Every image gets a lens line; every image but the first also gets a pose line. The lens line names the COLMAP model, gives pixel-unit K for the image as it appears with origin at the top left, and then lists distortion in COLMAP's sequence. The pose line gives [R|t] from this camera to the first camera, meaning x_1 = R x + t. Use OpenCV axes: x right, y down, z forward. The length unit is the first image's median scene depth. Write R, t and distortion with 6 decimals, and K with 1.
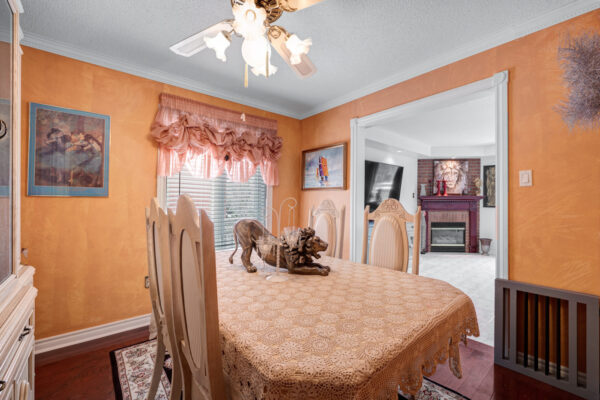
lens RADIAL K [[254.0, 0, 297.7], [0, 254.0, 201.8], [0, 0, 1]] dist [-0.017888, -0.000237]
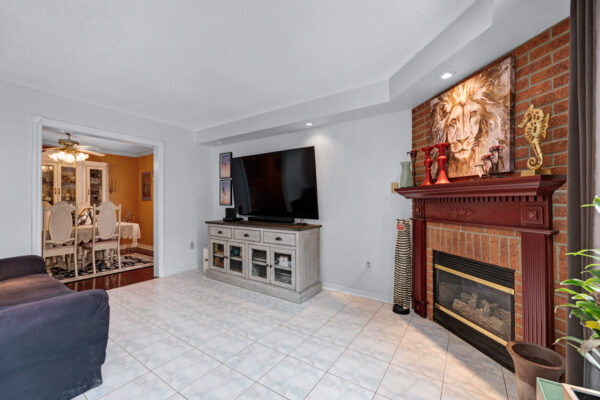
lens RADIAL K [[254.0, 0, 297.7], [0, 254.0, 201.8], [0, 0, 1]] dist [-0.017888, -0.000237]
pose [[0.272510, -0.003628, -0.962146, 0.878918], [0.002922, 0.999991, -0.002943, 0.002780], [0.962149, -0.002010, 0.272518, 0.683700]]
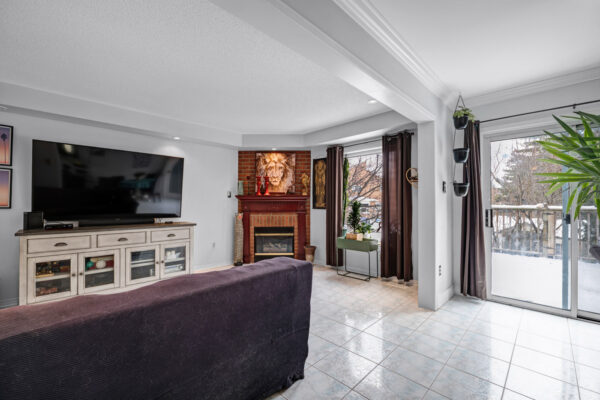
lens RADIAL K [[254.0, 0, 297.7], [0, 254.0, 201.8], [0, 0, 1]] dist [-0.017888, -0.000237]
pose [[0.995213, -0.002232, 0.097708, 0.597894], [0.002363, 0.999996, -0.001222, -0.000441], [-0.097705, 0.001447, 0.995214, 0.158302]]
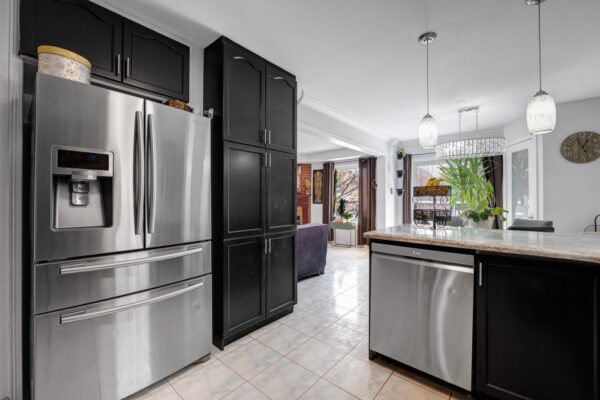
lens RADIAL K [[254.0, 0, 297.7], [0, 254.0, 201.8], [0, 0, 1]] dist [-0.017888, -0.000237]
pose [[0.984854, -0.001940, 0.173377, 0.442656], [-0.000212, 0.999923, 0.012395, -0.002445], [-0.173388, -0.012244, 0.984778, -0.217412]]
